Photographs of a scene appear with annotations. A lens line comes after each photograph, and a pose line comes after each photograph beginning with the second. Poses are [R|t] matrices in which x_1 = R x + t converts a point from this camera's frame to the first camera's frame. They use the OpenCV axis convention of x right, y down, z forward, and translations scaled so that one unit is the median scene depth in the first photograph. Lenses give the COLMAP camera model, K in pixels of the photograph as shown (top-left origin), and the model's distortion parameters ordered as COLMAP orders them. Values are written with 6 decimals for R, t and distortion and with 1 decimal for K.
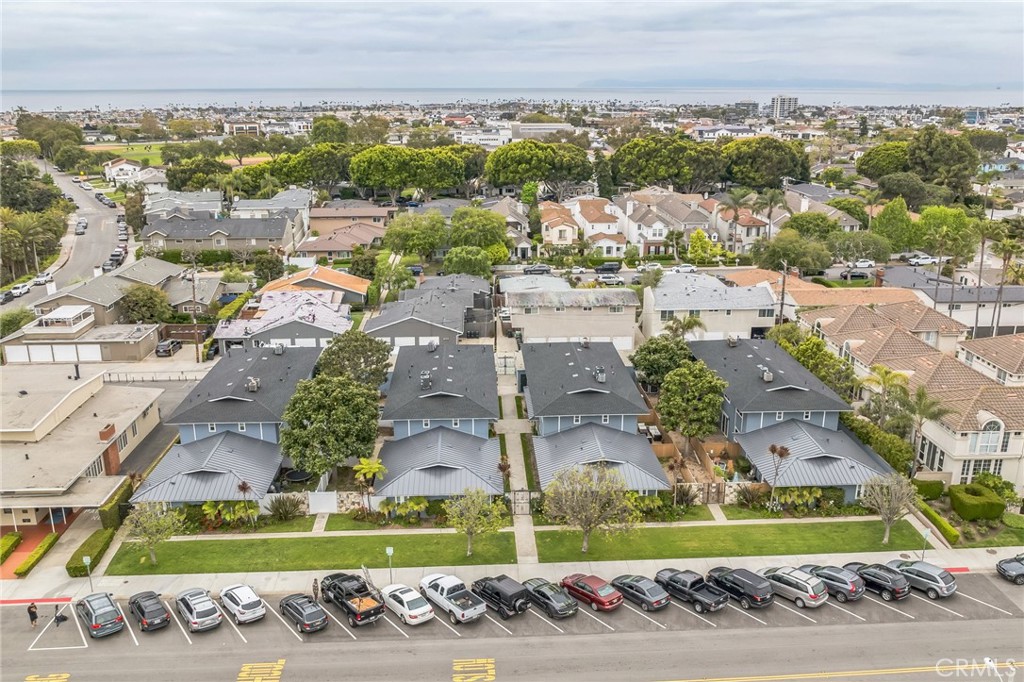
lens RADIAL K [[864.4, 0, 512.0], [0, 864.4, 341.0], [0, 0, 1]] dist [0.014298, -0.085654]
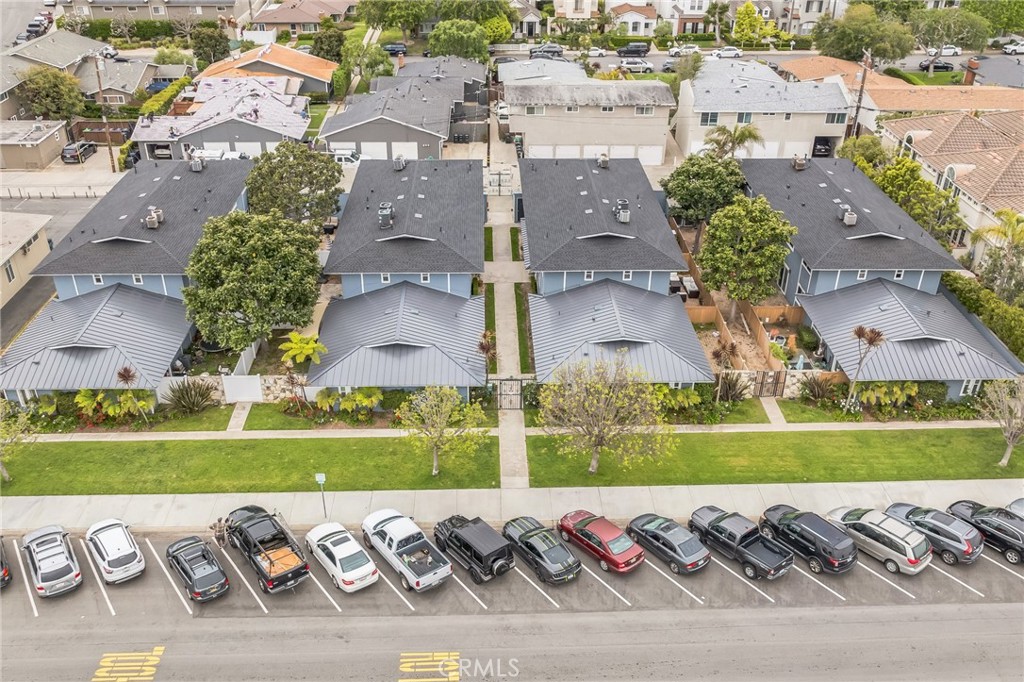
lens RADIAL K [[892.2, 0, 512.0], [0, 892.2, 341.0], [0, 0, 1]] dist [-0.018597, -0.001683]
pose [[0.999814, 0.017835, -0.007368, 0.016248], [-0.015546, 0.970648, 0.240003, -0.037279], [0.011432, -0.239843, 0.970744, 0.249855]]
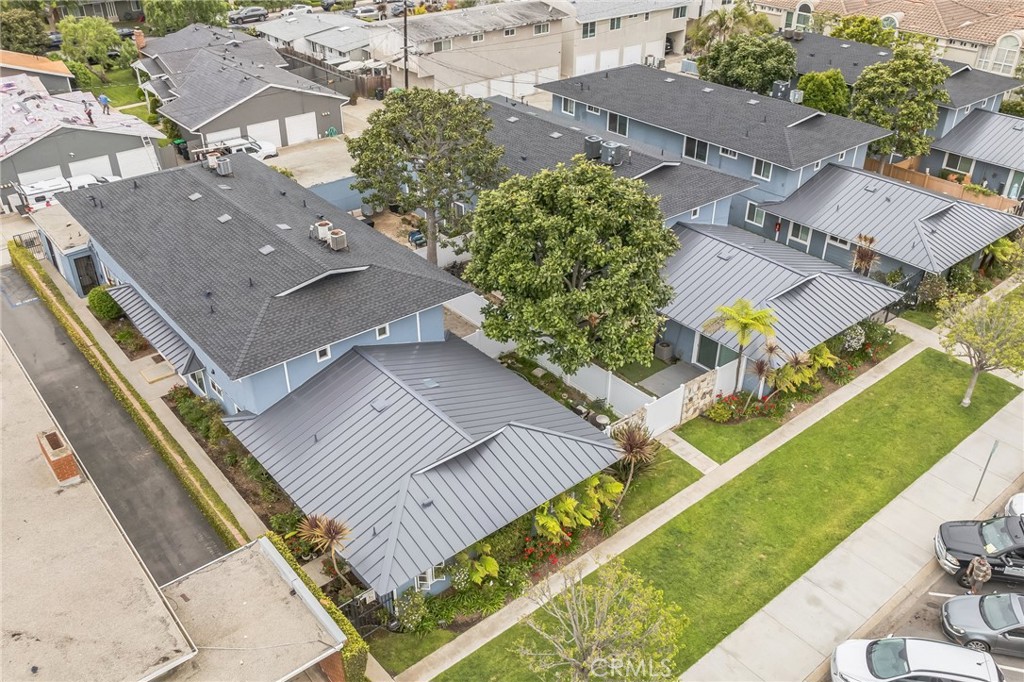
lens RADIAL K [[864.4, 0, 512.0], [0, 864.4, 341.0], [0, 0, 1]] dist [0.014298, -0.085654]
pose [[0.797437, -0.308274, 0.518711, -0.494167], [0.170434, 0.939714, 0.296462, -0.014957], [-0.578832, -0.148004, 0.801903, 0.607781]]
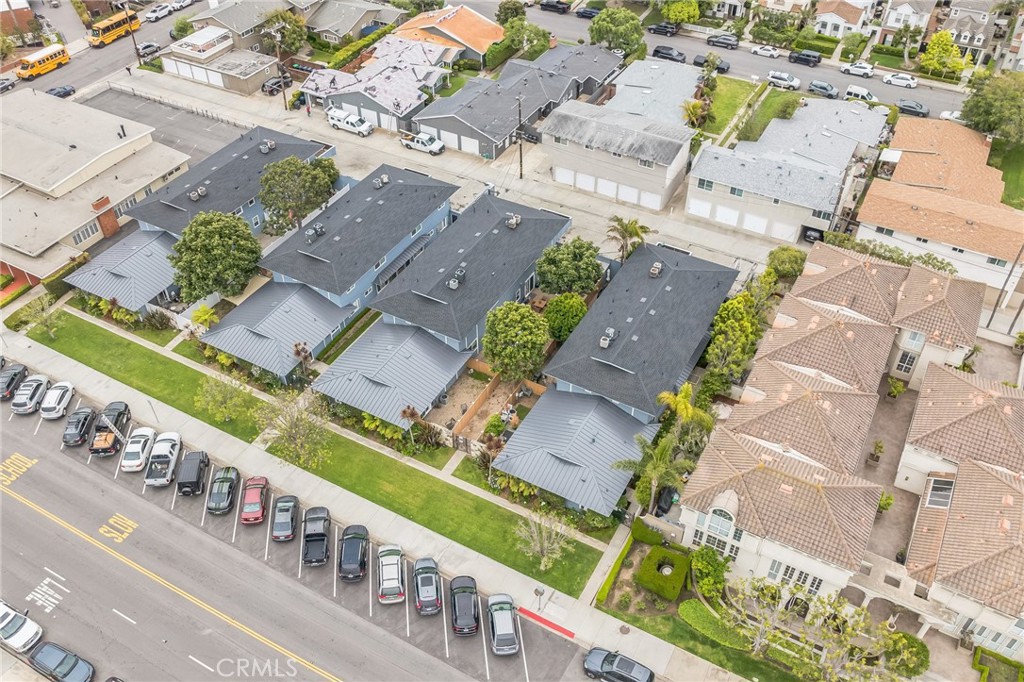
lens RADIAL K [[864.4, 0, 512.0], [0, 864.4, 341.0], [0, 0, 1]] dist [0.014298, -0.085654]
pose [[0.848497, 0.353752, -0.393588, 0.608469], [-0.148429, 0.872974, 0.464634, -0.393593], [0.507958, -0.335820, 0.793224, 0.241080]]
